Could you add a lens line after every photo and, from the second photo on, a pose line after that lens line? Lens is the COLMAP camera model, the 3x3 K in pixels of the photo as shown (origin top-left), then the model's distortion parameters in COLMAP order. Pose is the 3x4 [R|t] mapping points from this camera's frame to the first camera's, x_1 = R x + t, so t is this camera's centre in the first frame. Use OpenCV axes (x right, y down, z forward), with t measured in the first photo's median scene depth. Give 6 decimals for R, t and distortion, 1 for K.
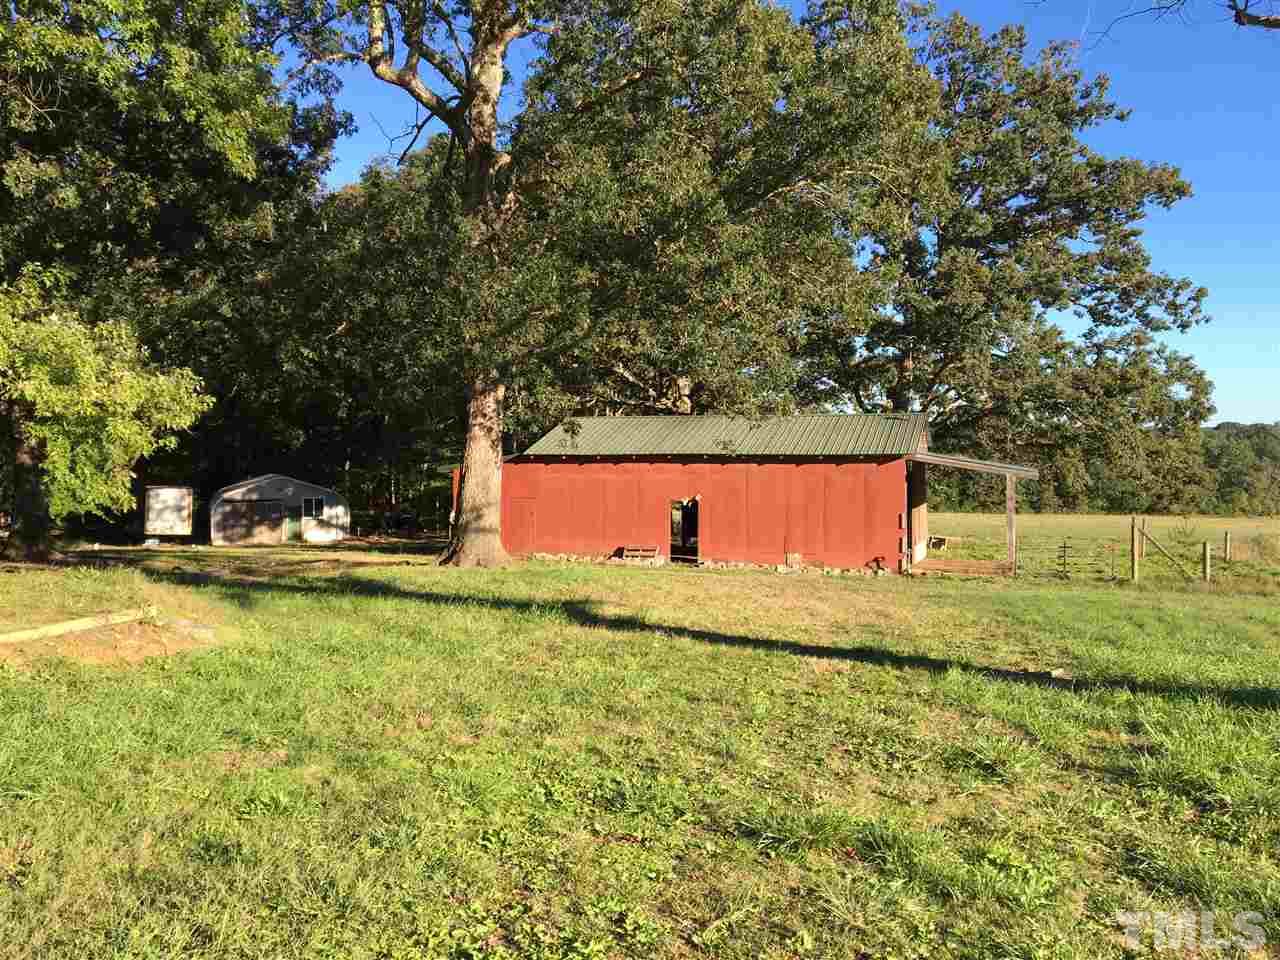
lens RADIAL K [[1053.3, 0, 634.8], [0, 1053.3, 481.5], [0, 0, 1]] dist [0.038753, -0.039876]
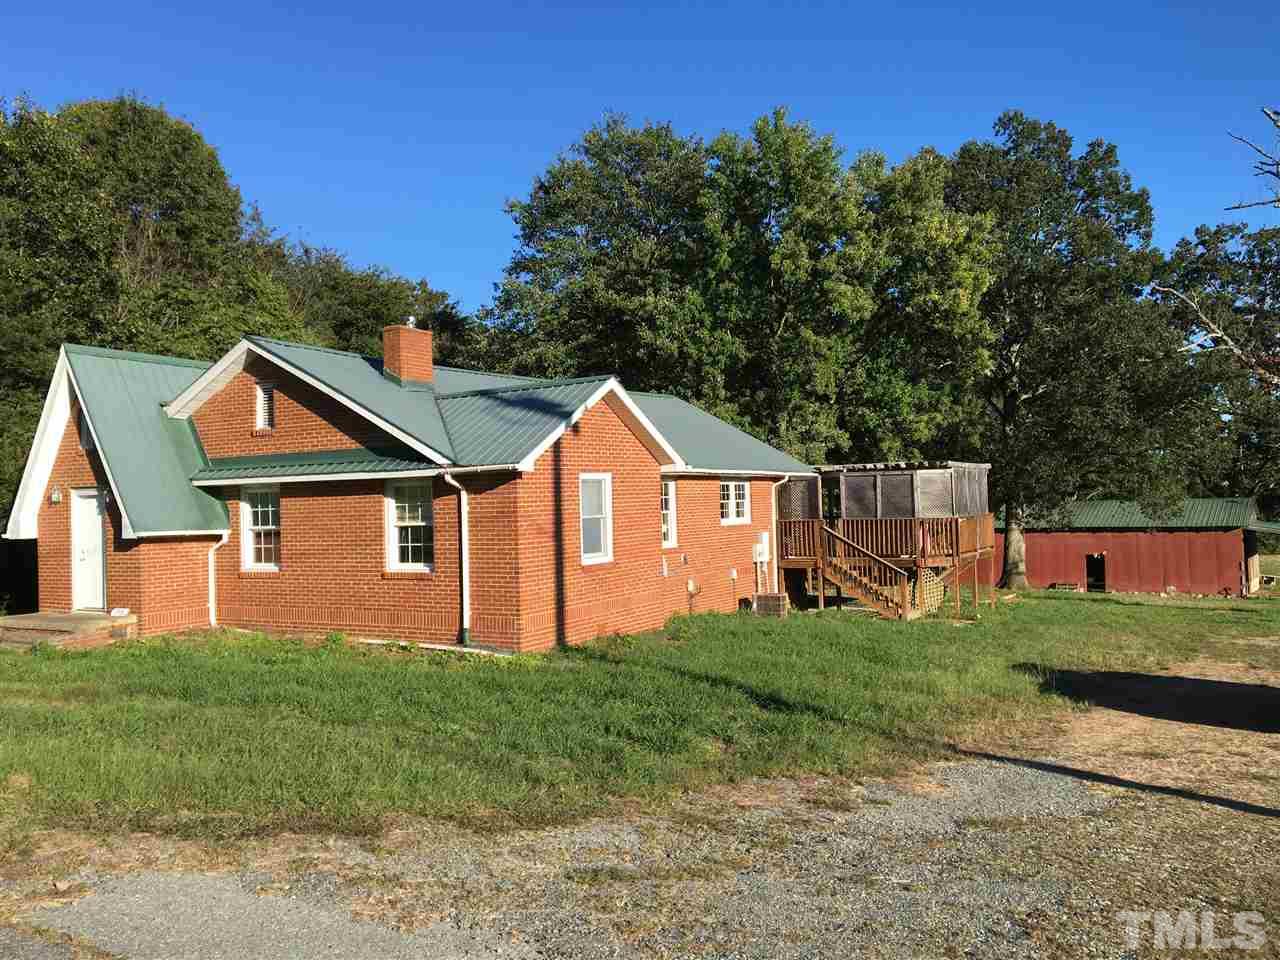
lens RADIAL K [[1053.3, 0, 637.6], [0, 1053.3, 478.5], [0, 0, 1]] dist [0.038753, -0.039876]
pose [[0.965898, -0.032306, -0.256898, -0.182513], [0.020956, 0.998684, -0.046799, -0.032757], [0.258072, 0.039819, 0.965305, -0.683110]]
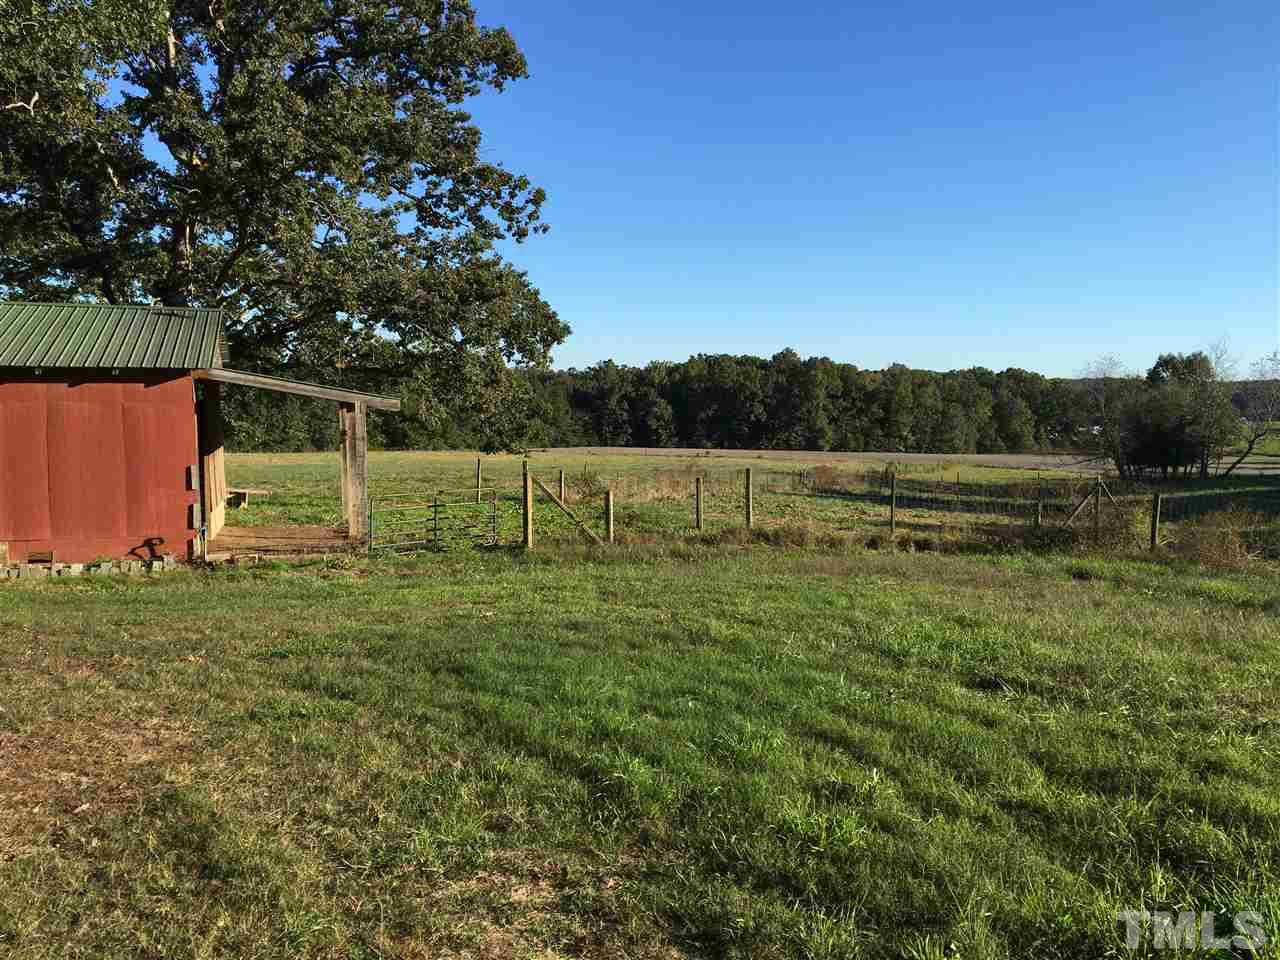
lens RADIAL K [[1053.3, 0, 634.9], [0, 1053.3, 492.7], [0, 0, 1]] dist [0.038753, -0.039876]
pose [[0.789946, -0.047472, 0.611336, 0.061119], [0.005858, 0.997537, 0.069893, 0.003582], [-0.613148, -0.051631, 0.788279, 0.272954]]
